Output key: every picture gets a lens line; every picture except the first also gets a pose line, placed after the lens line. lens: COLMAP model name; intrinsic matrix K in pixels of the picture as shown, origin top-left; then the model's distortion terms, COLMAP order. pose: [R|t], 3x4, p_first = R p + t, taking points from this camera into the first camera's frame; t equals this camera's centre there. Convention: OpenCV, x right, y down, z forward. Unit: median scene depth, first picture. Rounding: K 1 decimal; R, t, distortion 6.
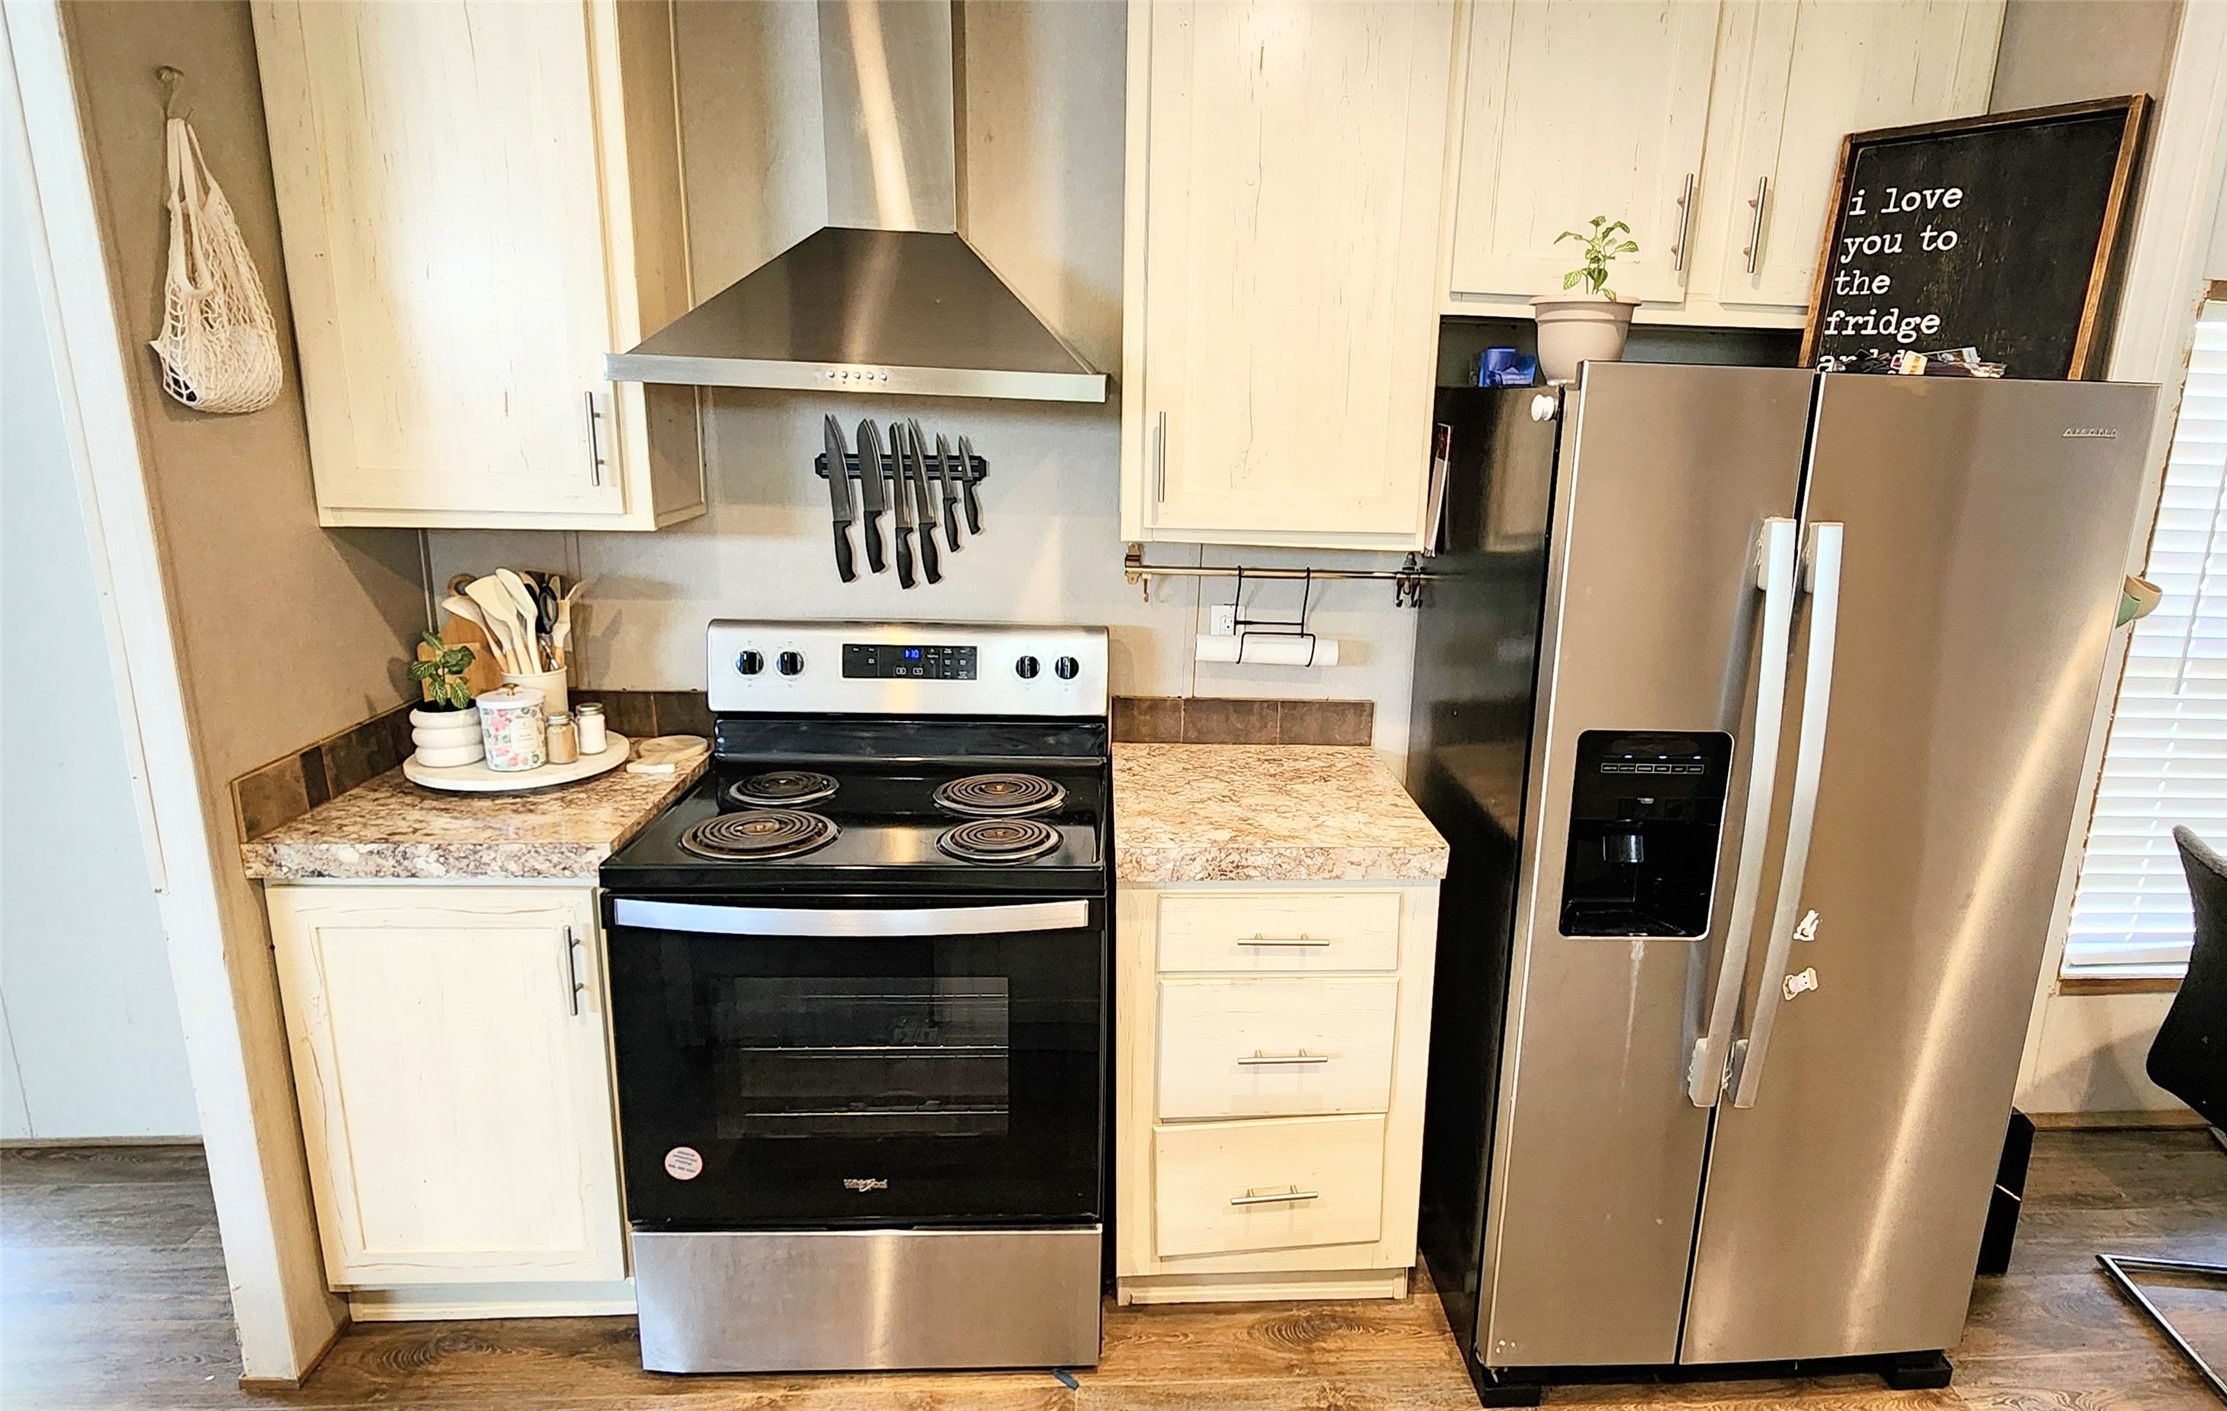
lens RADIAL K [[1199.6, 0, 1113.5], [0, 1199.6, 705.5], [0, 0, 1]] dist [-0.000775, -0.000194]
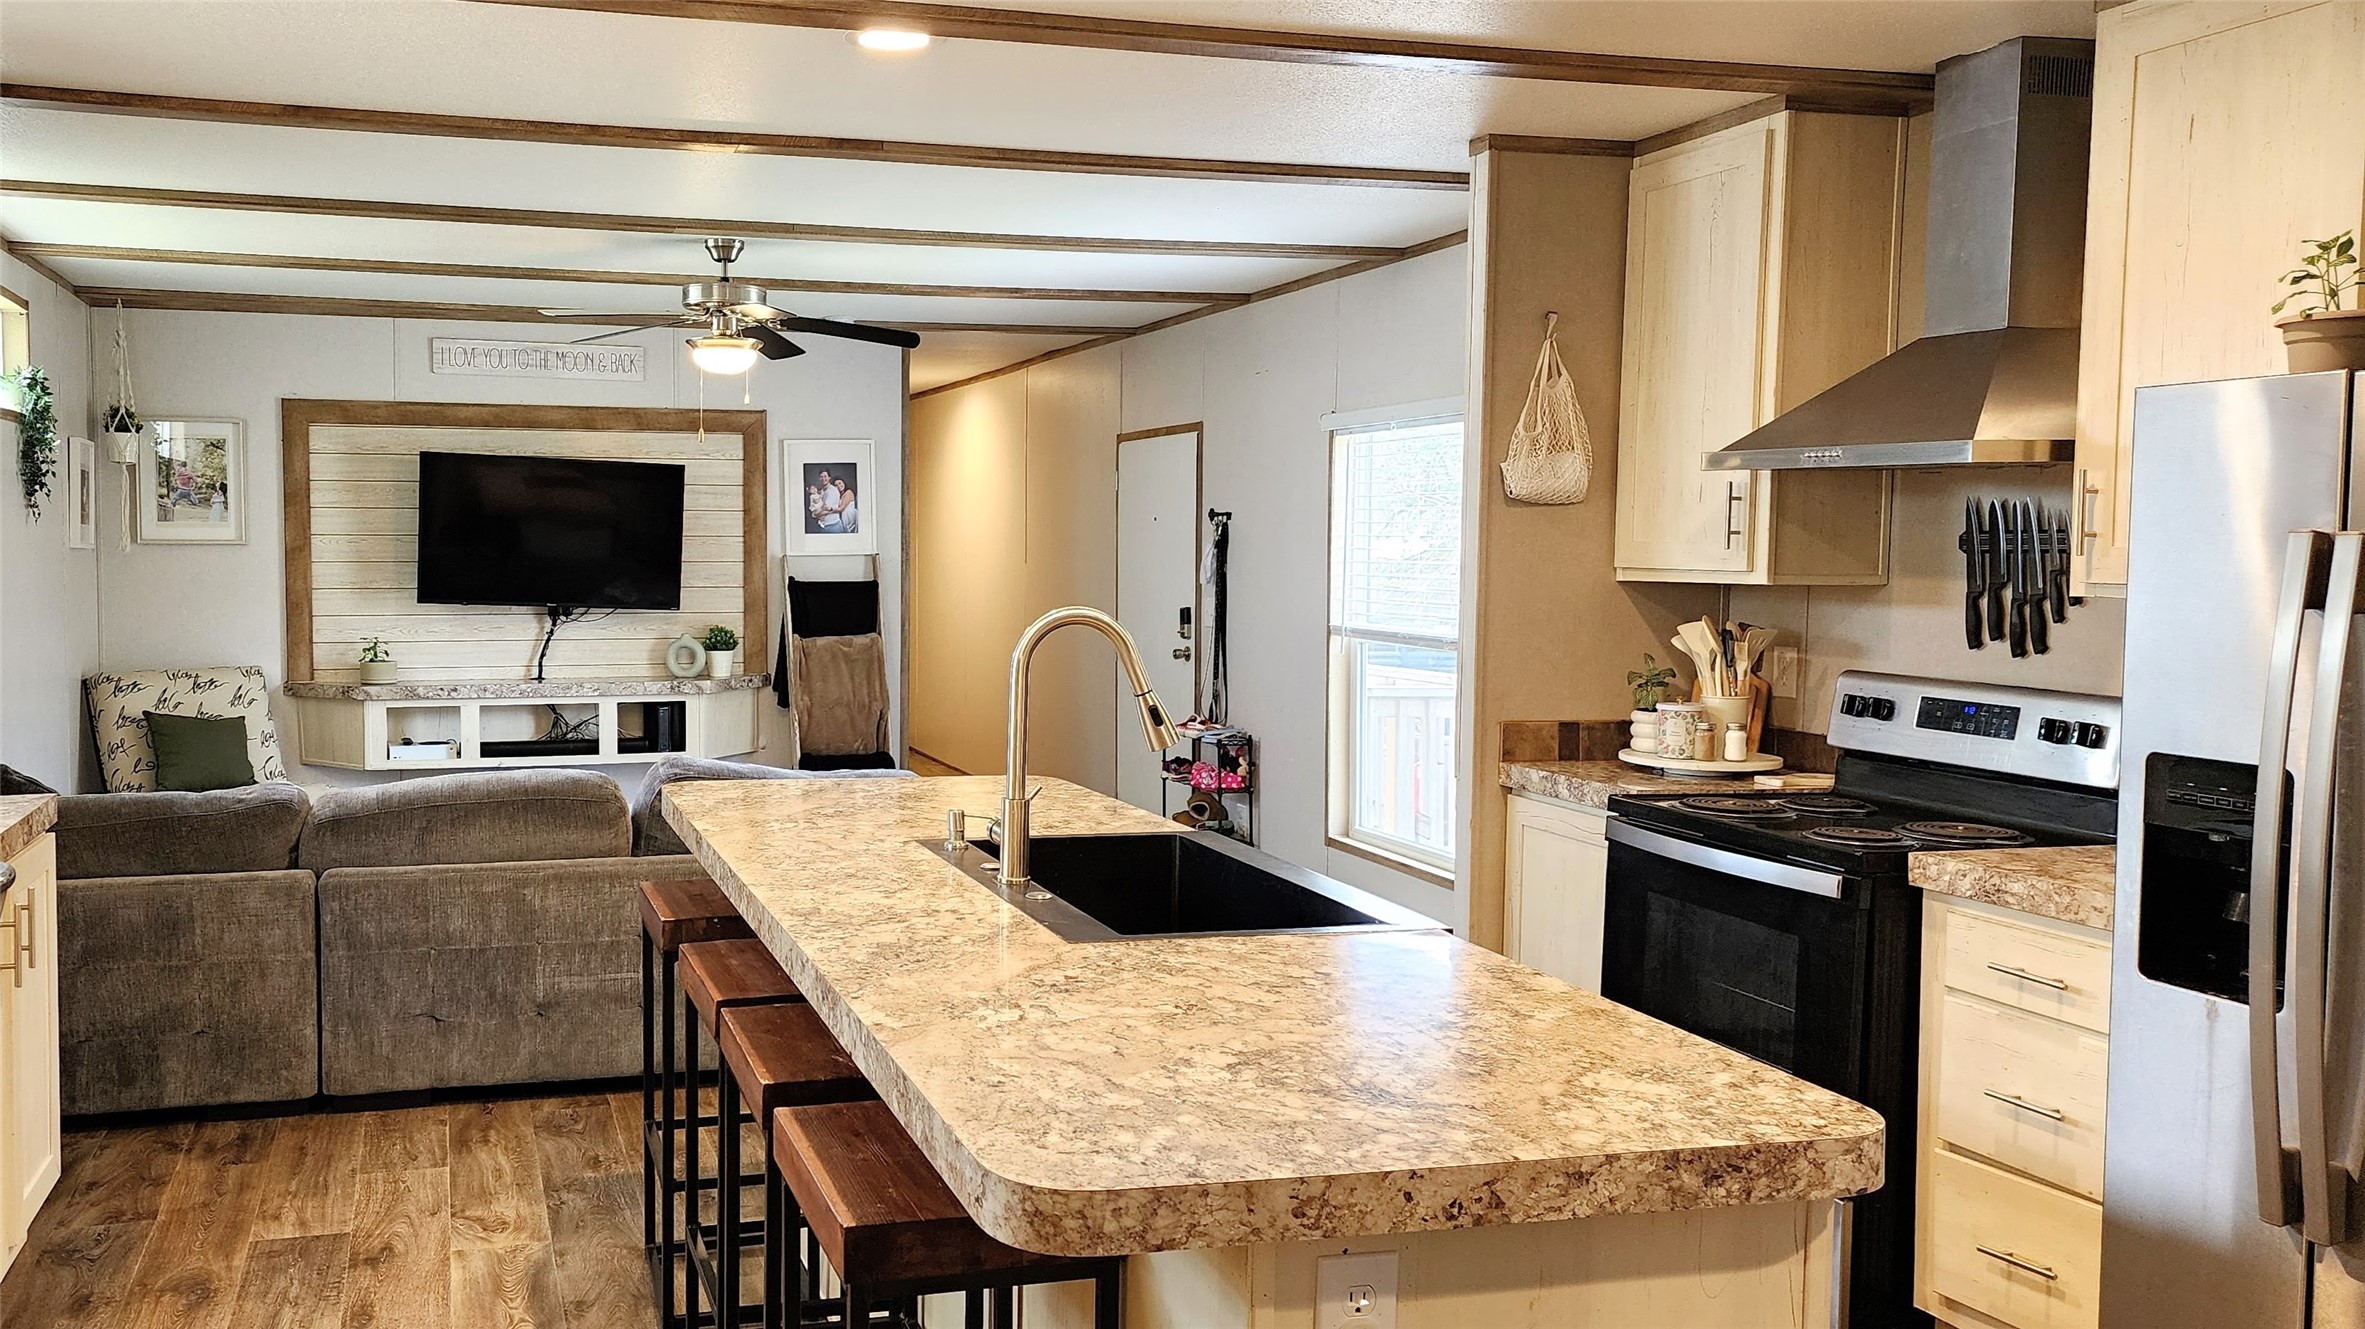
lens RADIAL K [[1684.7, 0, 1182.5], [0, 1684.7, 664.5], [0, 0, 1]] dist [0.034957, 0.002518]
pose [[0.333062, 0.049665, -0.941596, 1.012205], [-0.229380, 0.972880, -0.029821, 0.122017], [0.914579, 0.225915, 0.335422, -0.148708]]
